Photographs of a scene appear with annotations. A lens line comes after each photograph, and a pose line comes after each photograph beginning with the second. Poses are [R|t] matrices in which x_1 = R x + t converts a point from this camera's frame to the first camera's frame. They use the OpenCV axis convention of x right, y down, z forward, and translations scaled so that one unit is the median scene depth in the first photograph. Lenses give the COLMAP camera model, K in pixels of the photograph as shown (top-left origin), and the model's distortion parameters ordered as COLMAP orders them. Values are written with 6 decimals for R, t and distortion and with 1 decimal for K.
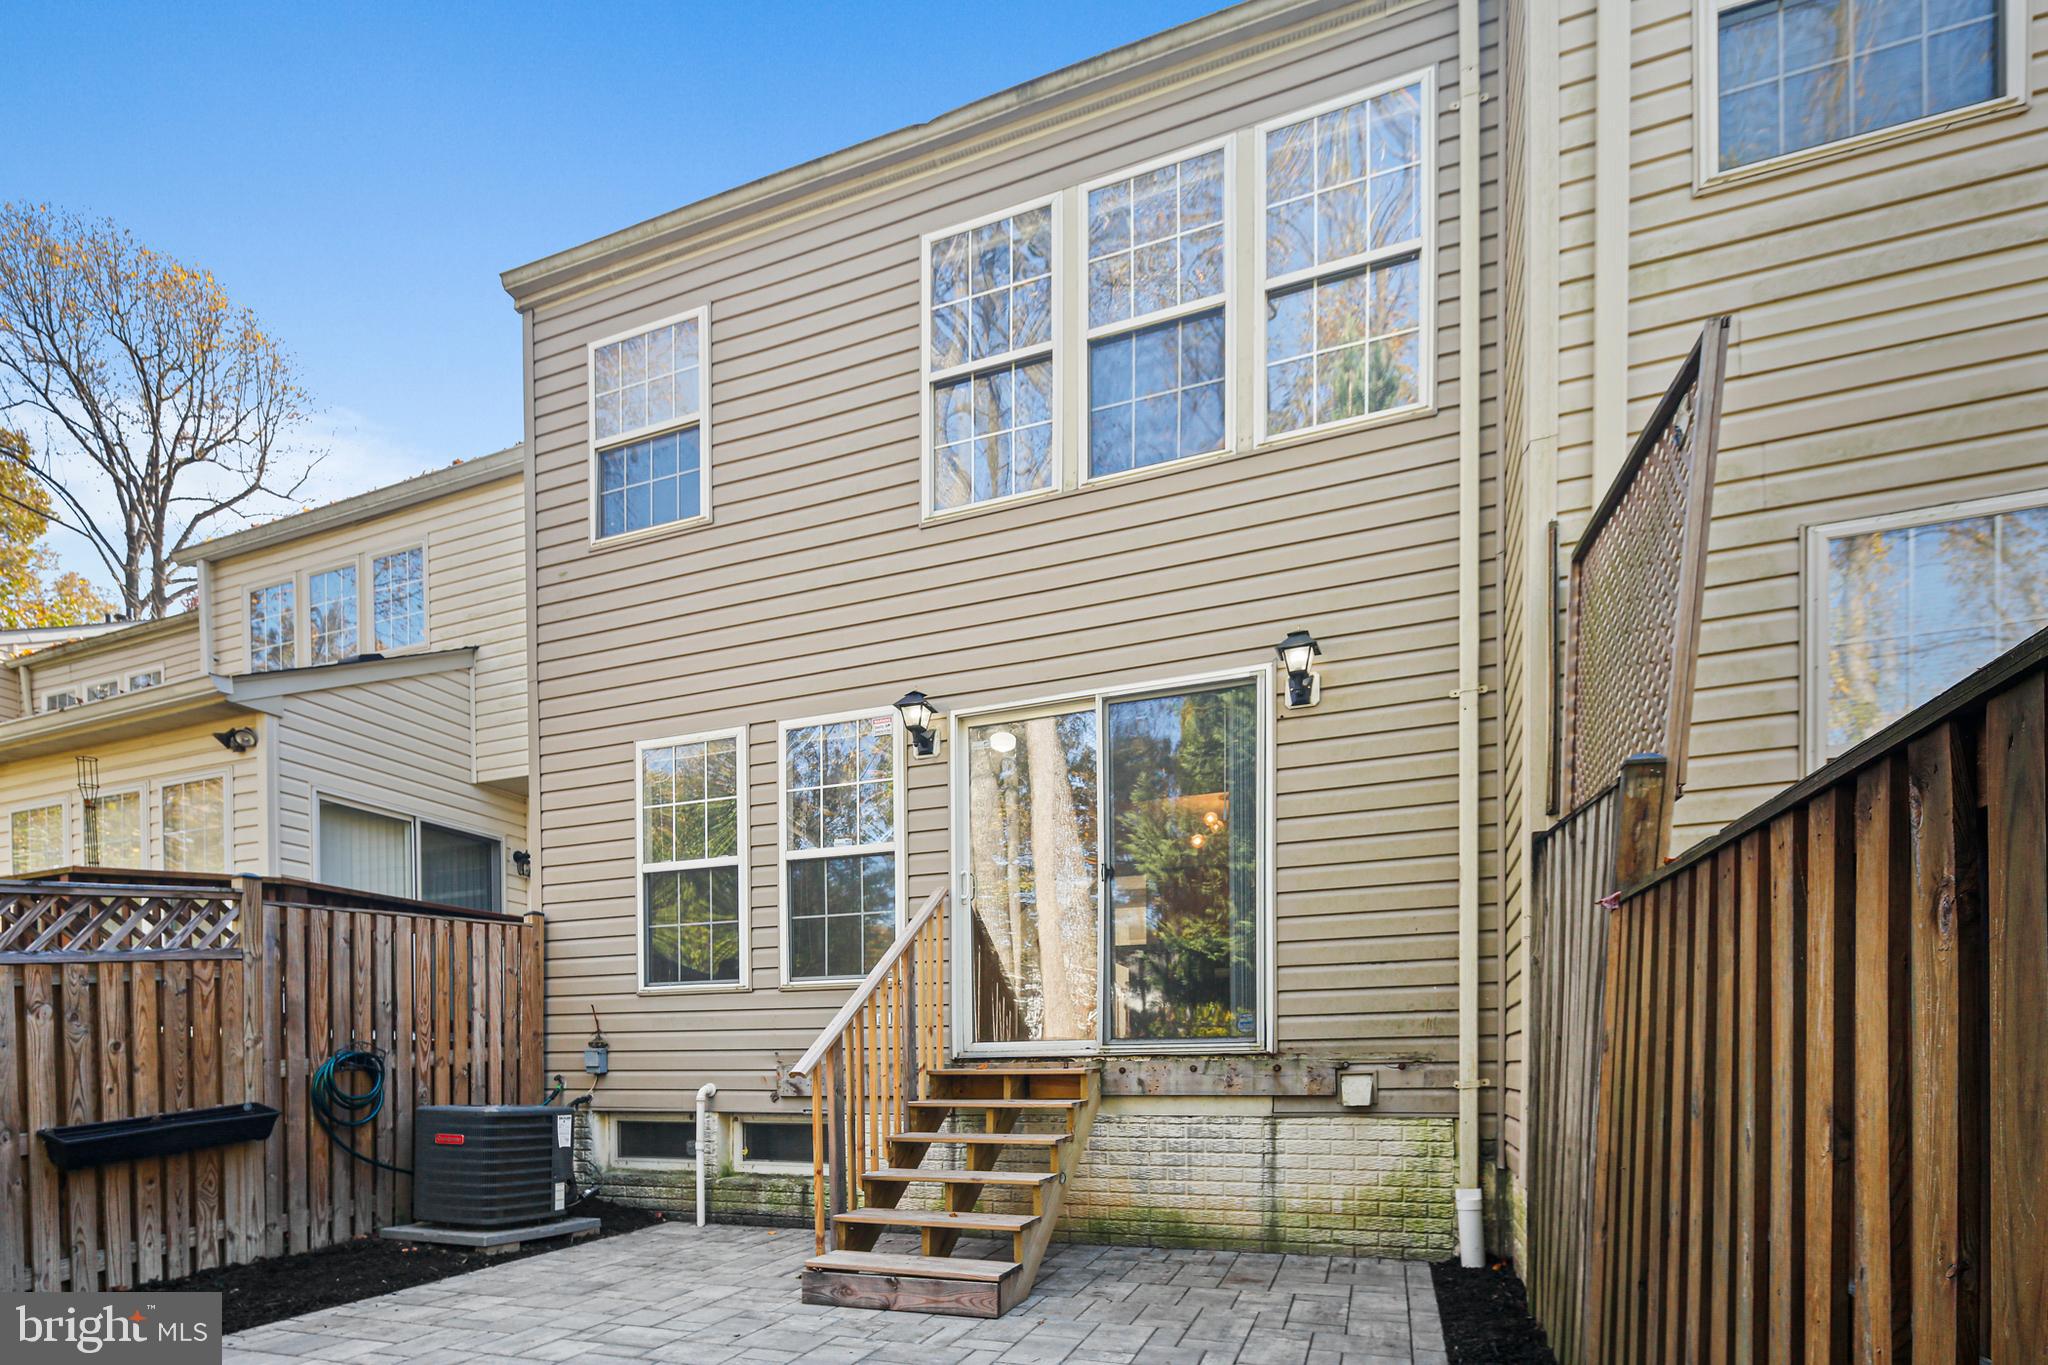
lens RADIAL K [[1000.6, 0, 1032.2], [0, 1000.6, 680.1], [0, 0, 1]] dist [0.001110, -0.000687]
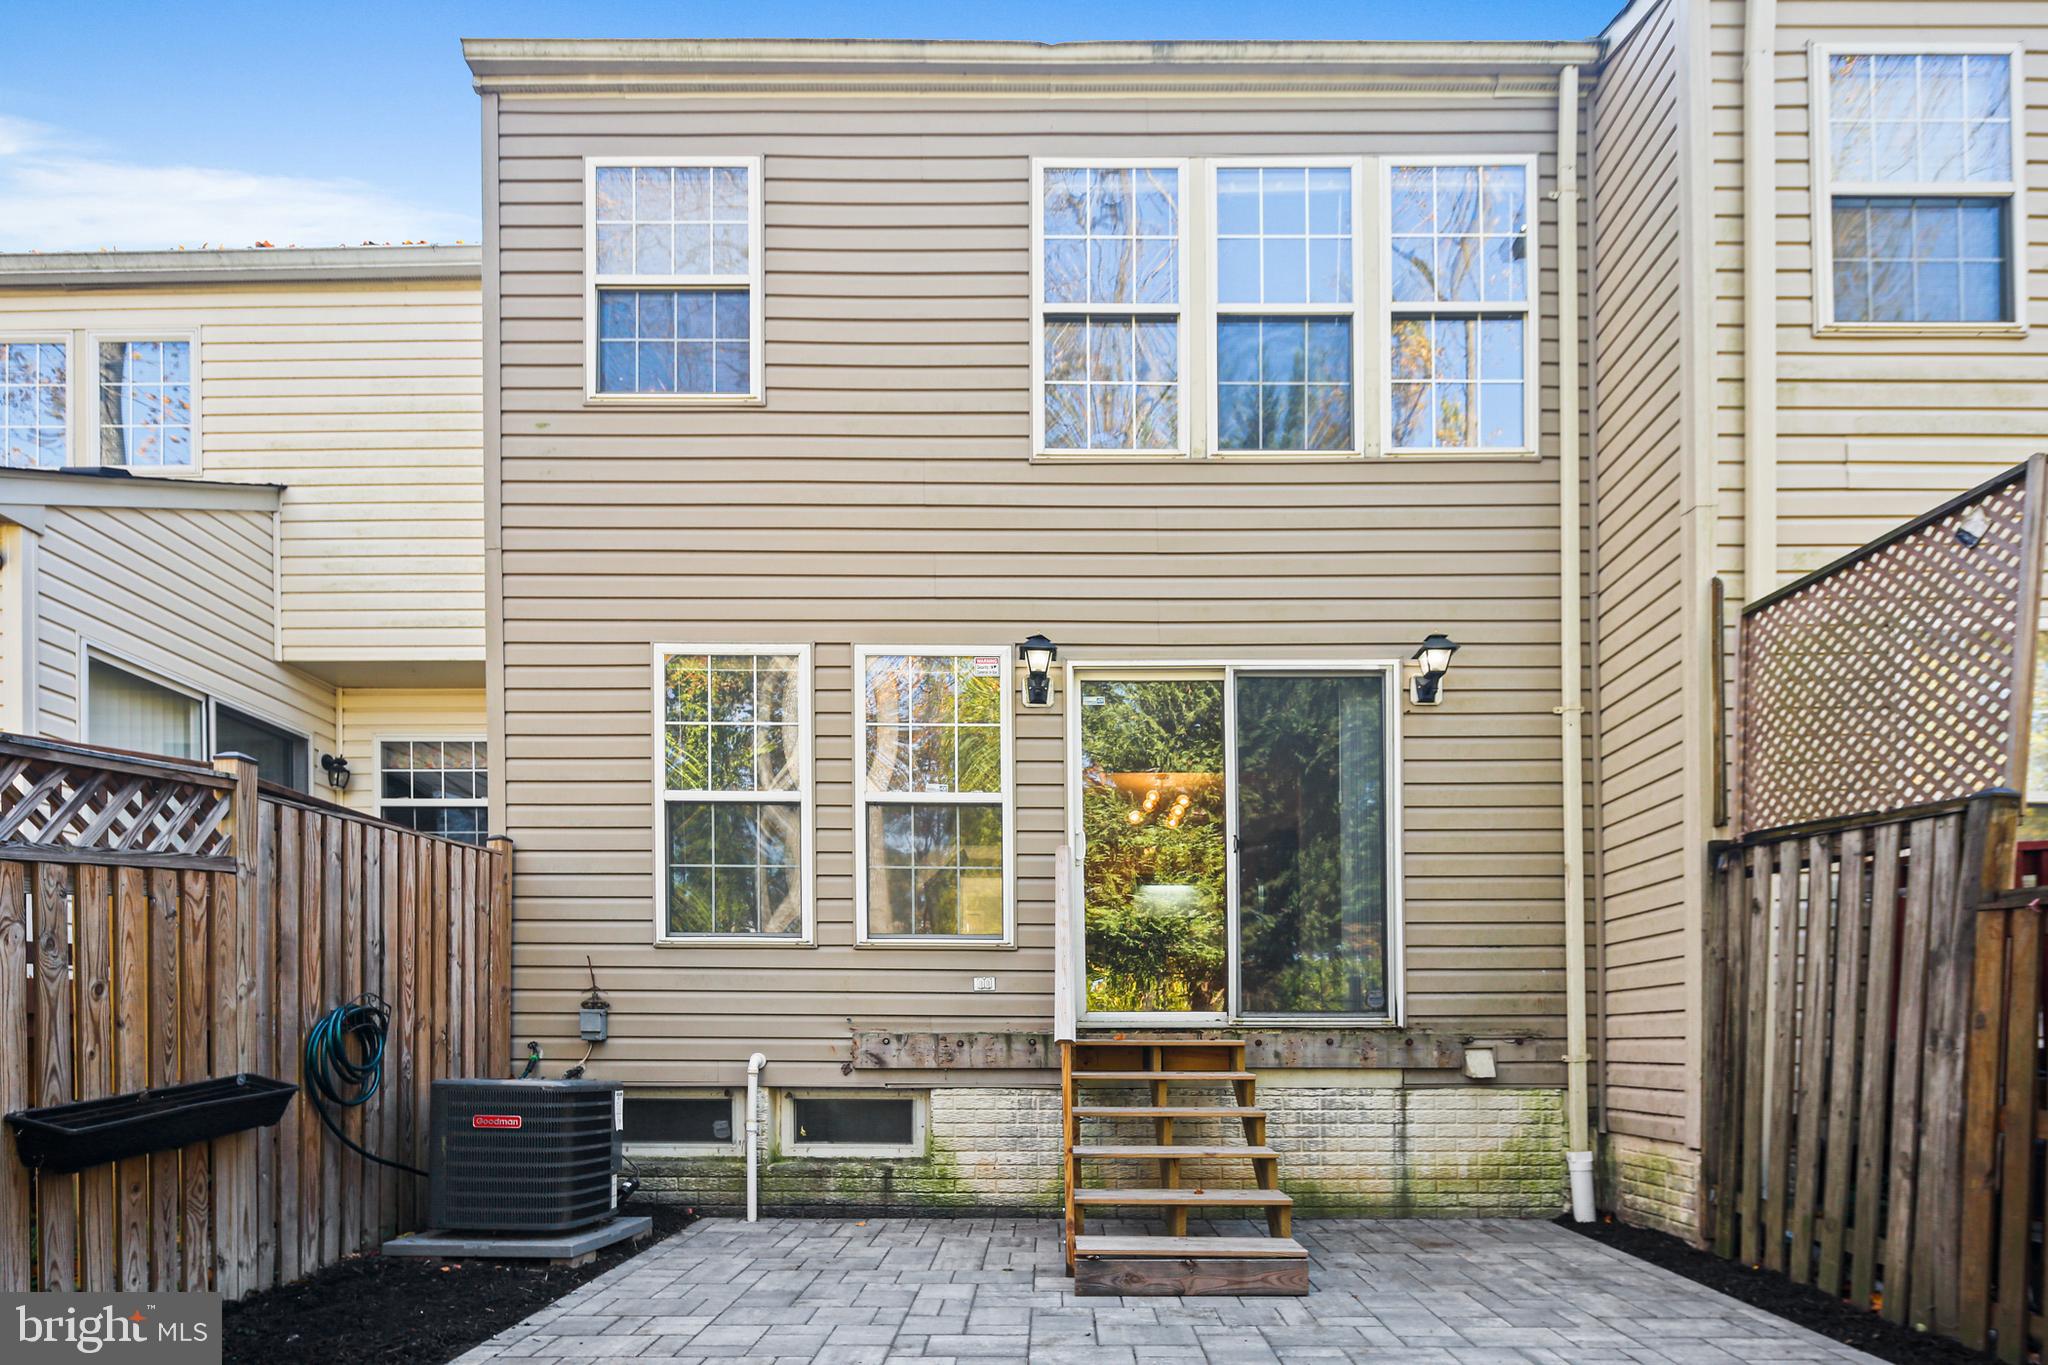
lens RADIAL K [[1006.5, 0, 1133.1], [0, 1006.5, 640.2], [0, 0, 1]] dist [0.000326, -0.000093]
pose [[0.930403, 0.145603, 0.336378, -0.414134], [-0.141354, 0.989259, -0.037227, 0.045293], [-0.338185, -0.012912, 0.940991, 0.096799]]
